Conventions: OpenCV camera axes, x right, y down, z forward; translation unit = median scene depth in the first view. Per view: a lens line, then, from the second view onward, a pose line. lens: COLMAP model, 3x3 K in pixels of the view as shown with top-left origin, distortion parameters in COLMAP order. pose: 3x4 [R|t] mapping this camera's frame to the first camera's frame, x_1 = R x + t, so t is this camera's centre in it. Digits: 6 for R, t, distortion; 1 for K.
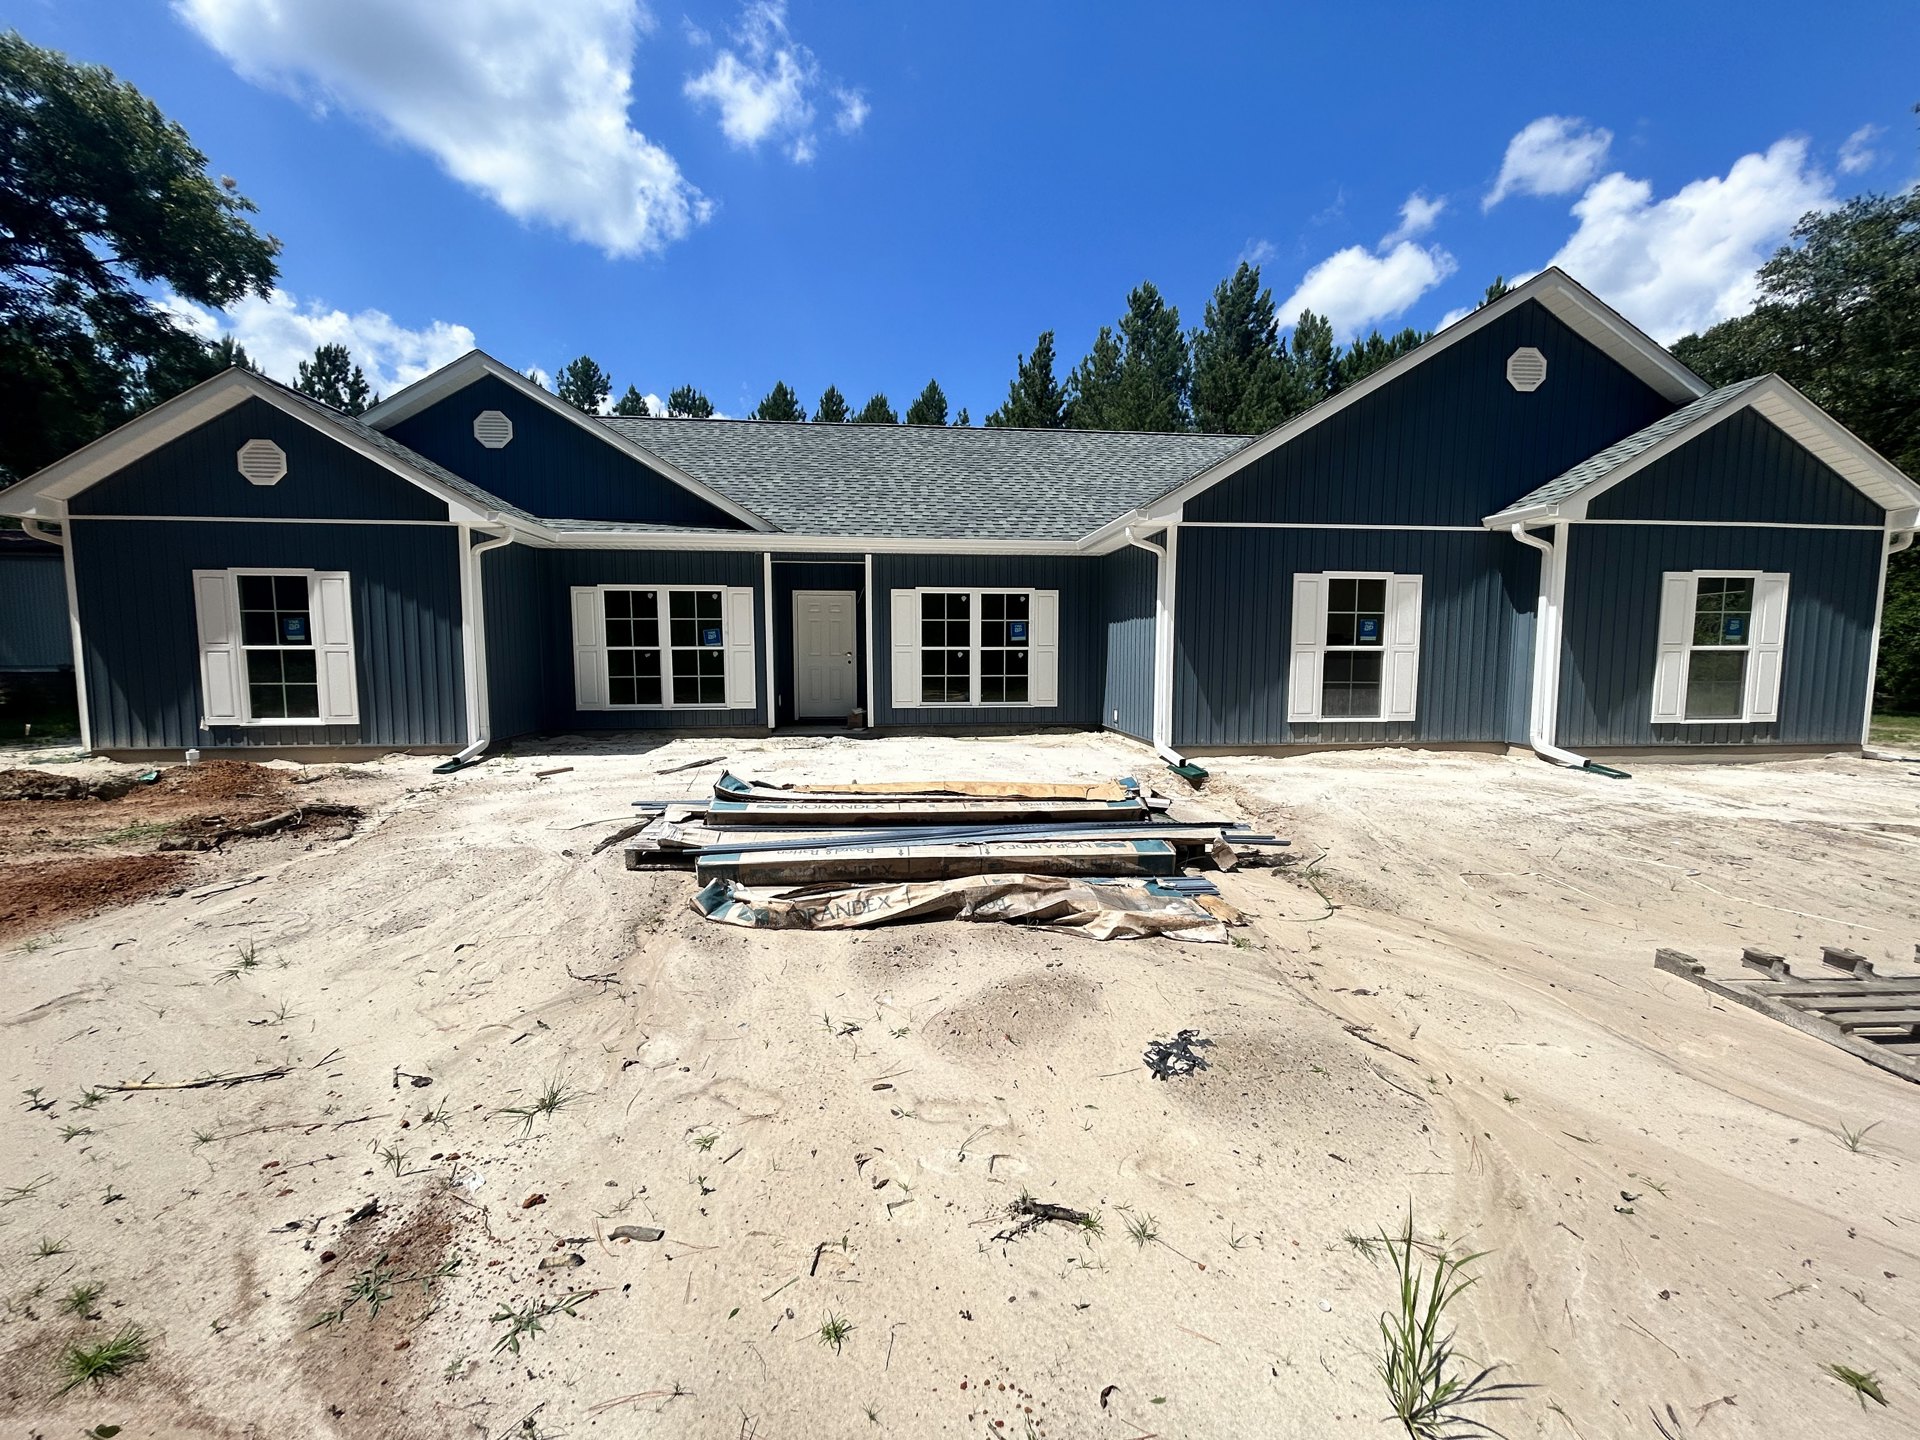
lens RADIAL K [[773.6, 0, 953.9], [0, 773.6, 723.0], [0, 0, 1]] dist [-0.003110, 0.001608]
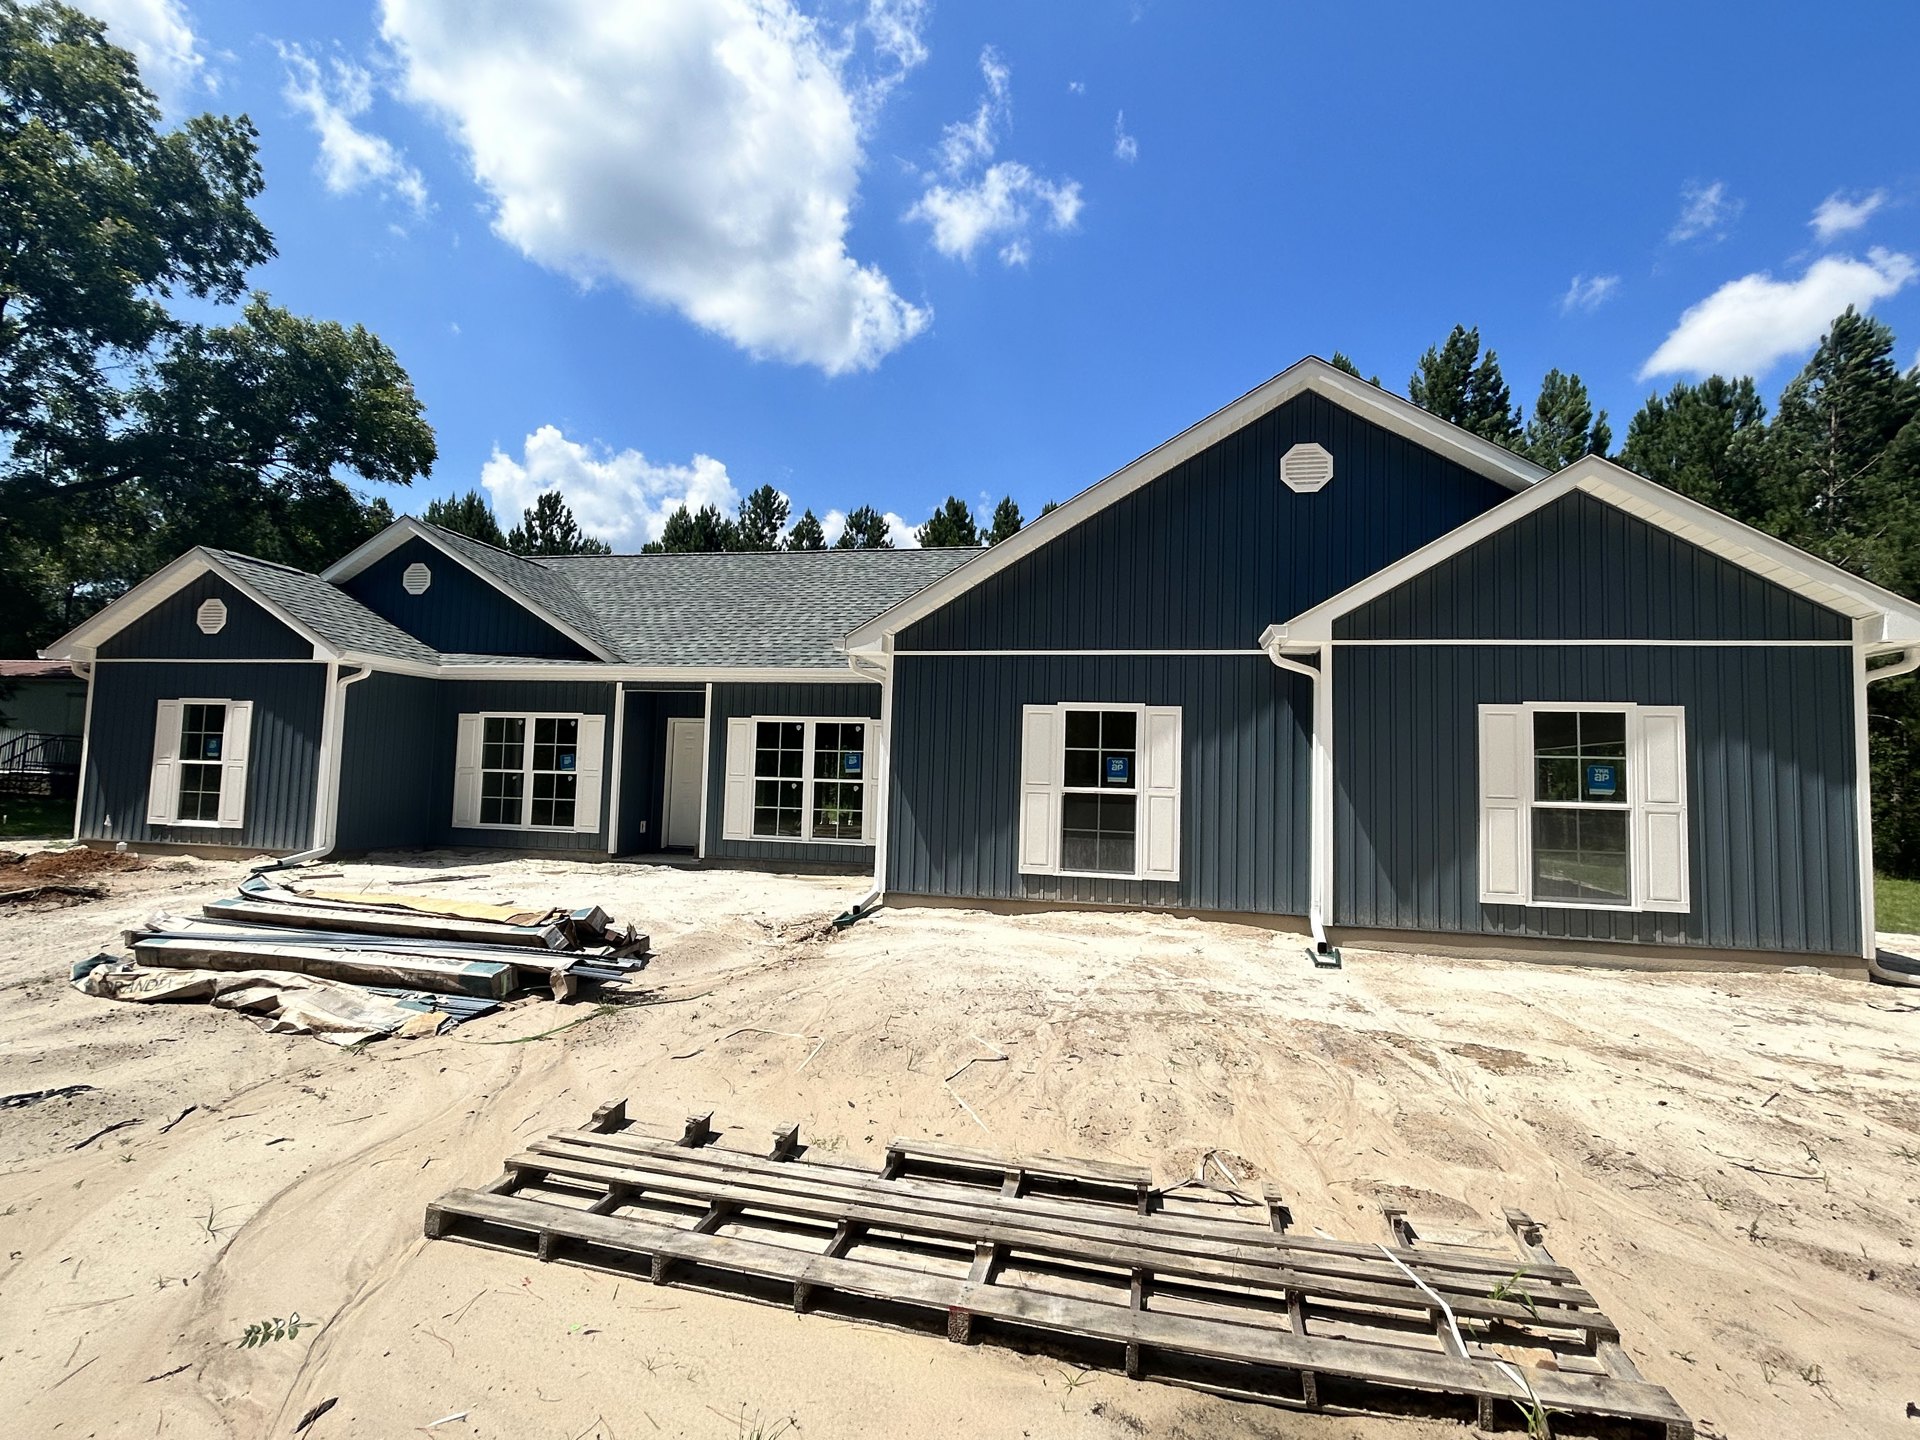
lens RADIAL K [[917.0, 0, 964.1], [0, 917.0, 726.7], [0, 0, 1]] dist [-0.001430, 0.000141]
pose [[0.953599, 0.010234, -0.300906, 0.670687], [-0.056890, 0.987543, -0.146703, -0.009067], [0.295656, 0.157015, 0.942303, -0.011802]]
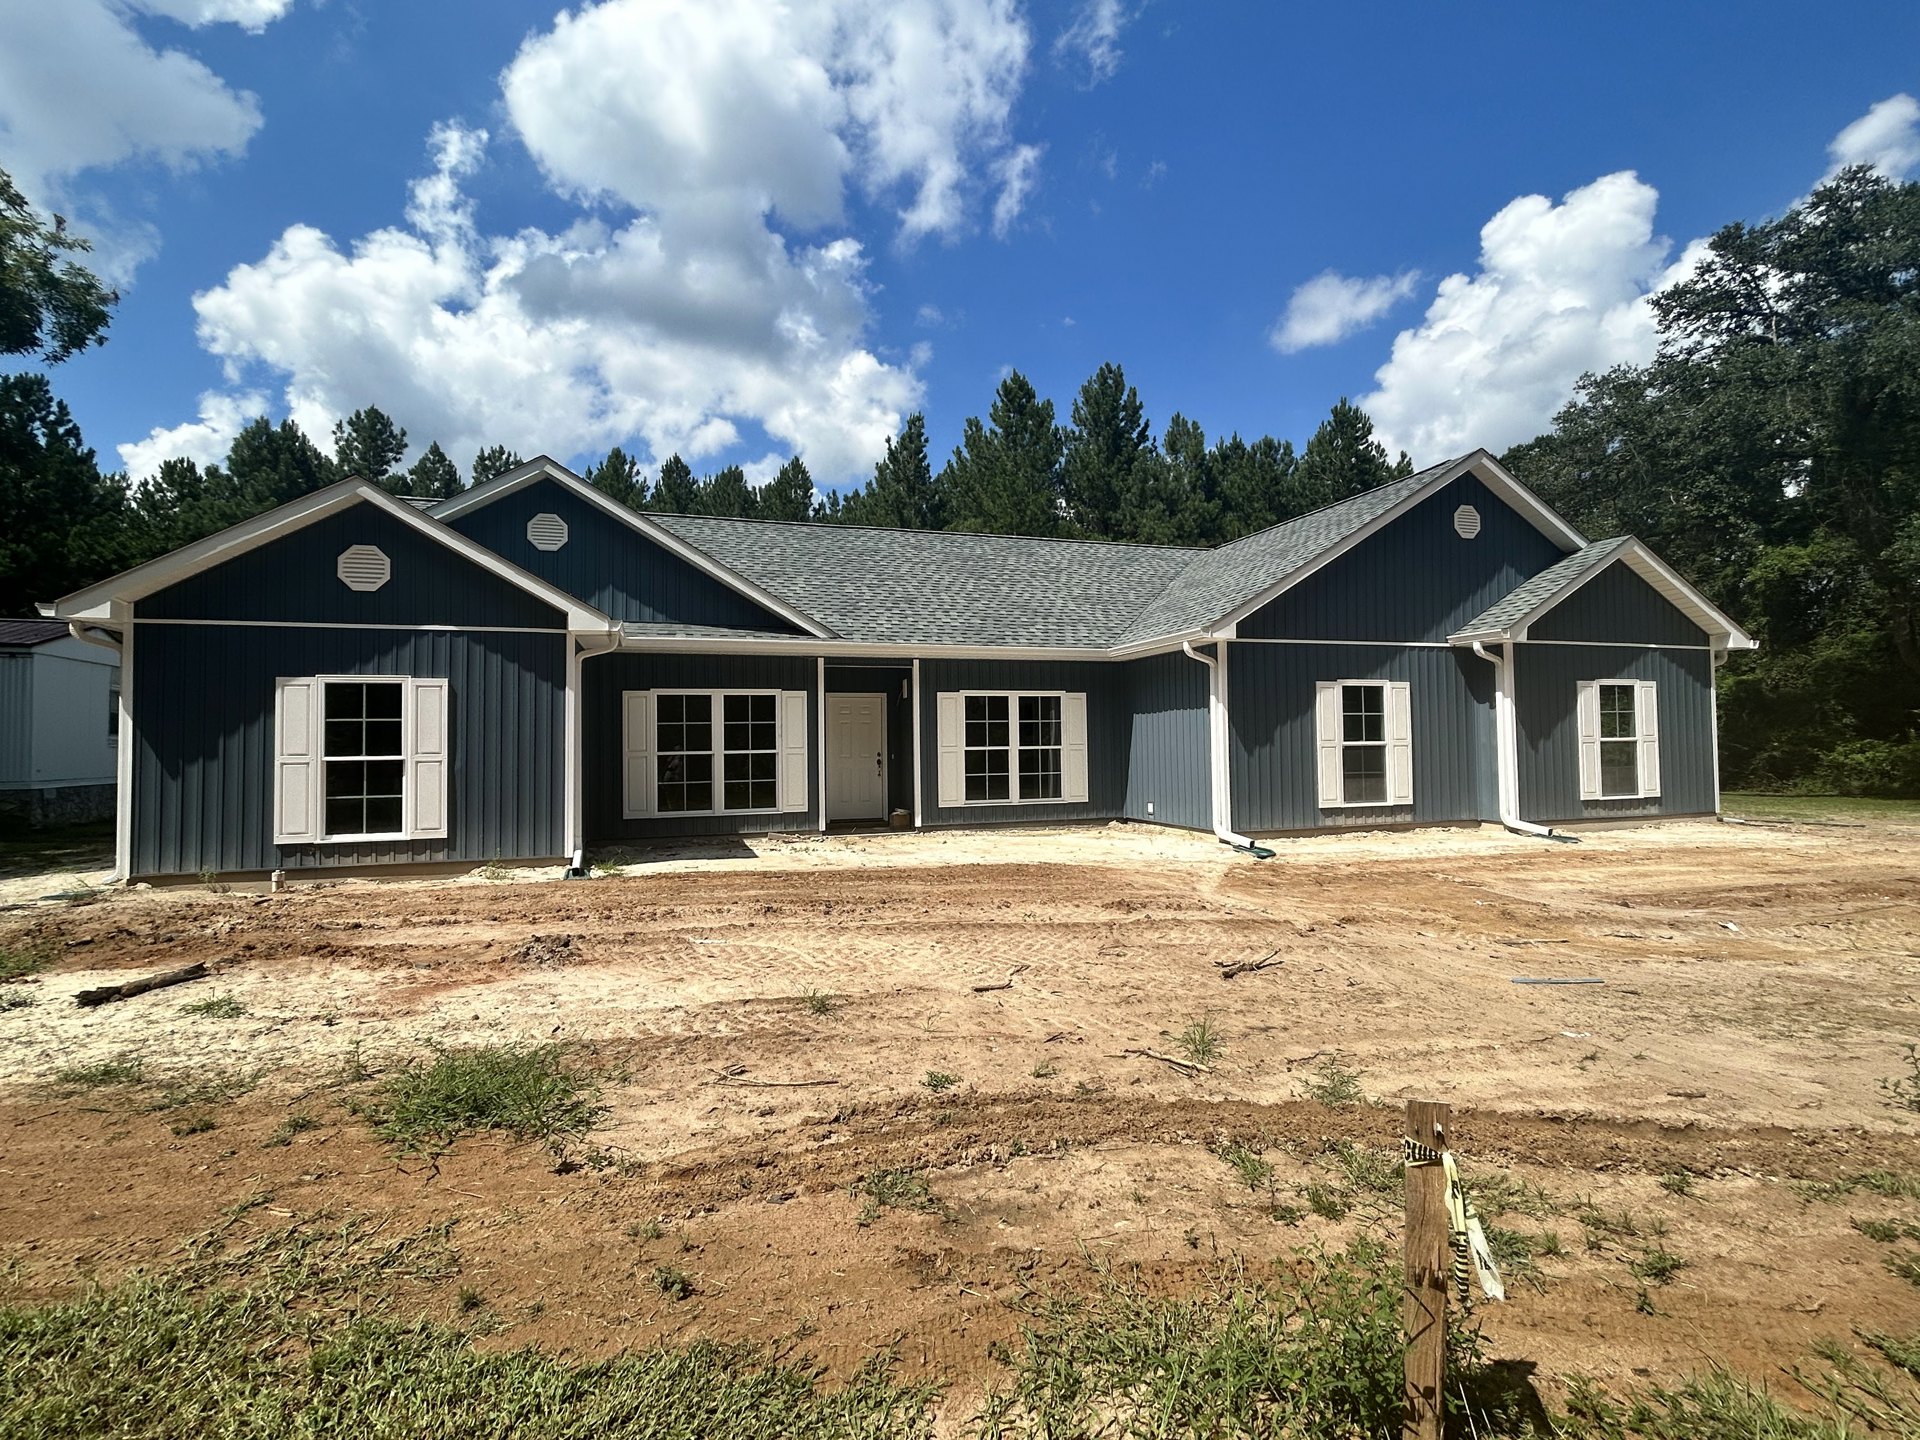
lens RADIAL K [[917.0, 0, 943.5], [0, 917.0, 714.6], [0, 0, 1]] dist [-0.001430, 0.000141]
pose [[0.976771, -0.007194, 0.214166, -0.404488], [0.035163, 0.991270, -0.127076, 0.015272], [-0.211382, 0.131655, 0.968496, -0.222943]]
